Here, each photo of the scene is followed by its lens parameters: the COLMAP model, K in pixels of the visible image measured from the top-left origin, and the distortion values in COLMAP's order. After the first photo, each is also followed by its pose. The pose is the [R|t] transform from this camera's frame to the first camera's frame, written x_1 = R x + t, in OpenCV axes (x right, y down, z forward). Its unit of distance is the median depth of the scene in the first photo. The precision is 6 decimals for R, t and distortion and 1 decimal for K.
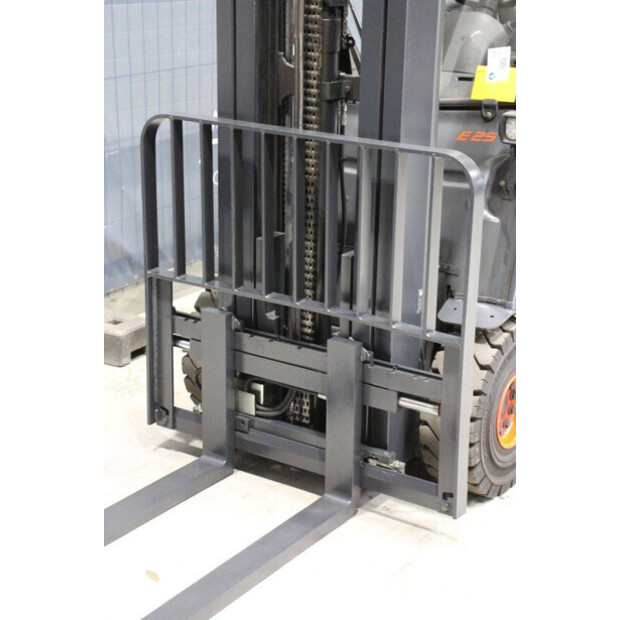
lens RADIAL K [[1202.6, 0, 305.3], [0, 1202.6, 314.2], [0, 0, 1]] dist [0.194192, 0.000000]
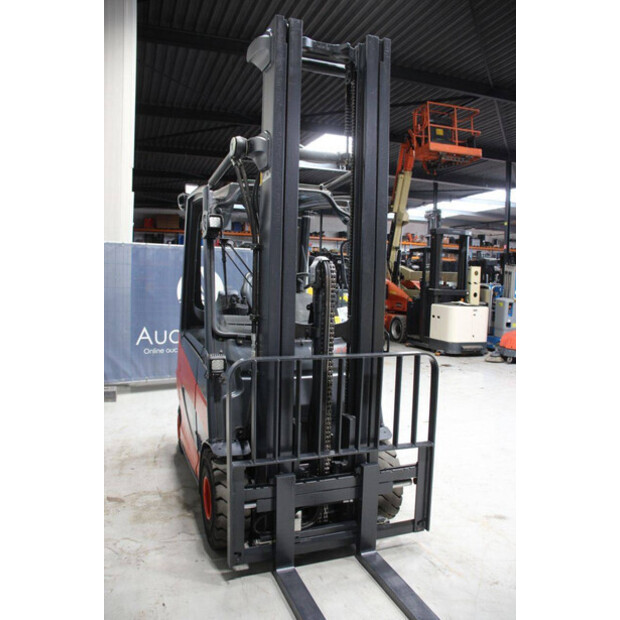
lens RADIAL K [[507.4, 0, 313.4], [0, 507.4, 313.3], [0, 0, 1]] dist [-0.156178, 0.119374]
pose [[0.567961, -0.066189, 0.820390, -0.591854], [0.232470, 0.969076, -0.082756, -0.149243], [-0.789543, 0.237718, 0.565784, 0.564514]]
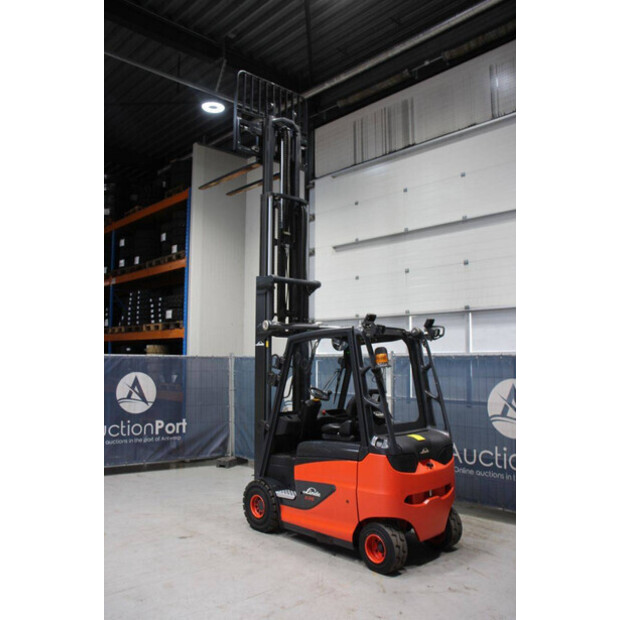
lens RADIAL K [[547.4, 0, 306.8], [0, 547.4, 305.1], [0, 0, 1]] dist [-0.143771, 0.143180]
pose [[-0.214043, -0.122593, -0.969101, 1.760260], [-0.298909, 0.952724, -0.054503, -0.441179], [0.929967, 0.278007, -0.240568, 1.386897]]
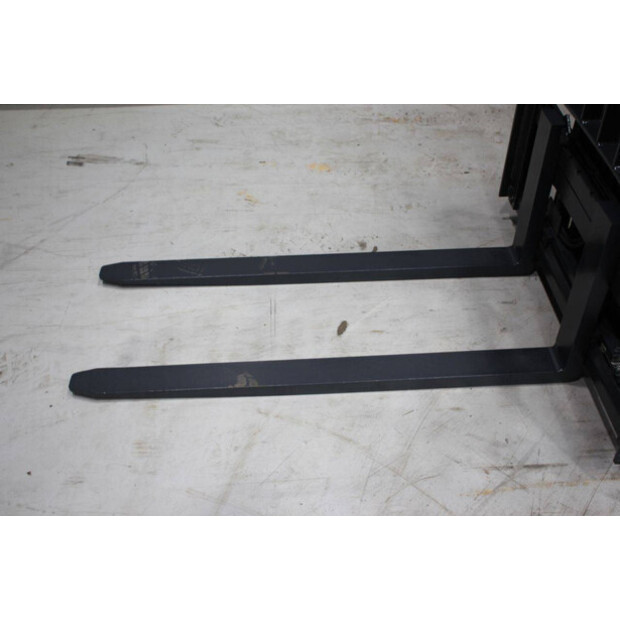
lens RADIAL K [[706.6, 0, 310.8], [0, 706.6, 309.9], [0, 0, 1]] dist [-0.027878, 0.000000]
pose [[0.603073, 0.516173, -0.608168, 0.222420], [-0.221955, 0.840891, 0.493597, -0.105085], [0.766184, -0.162689, 0.621686, 0.519653]]
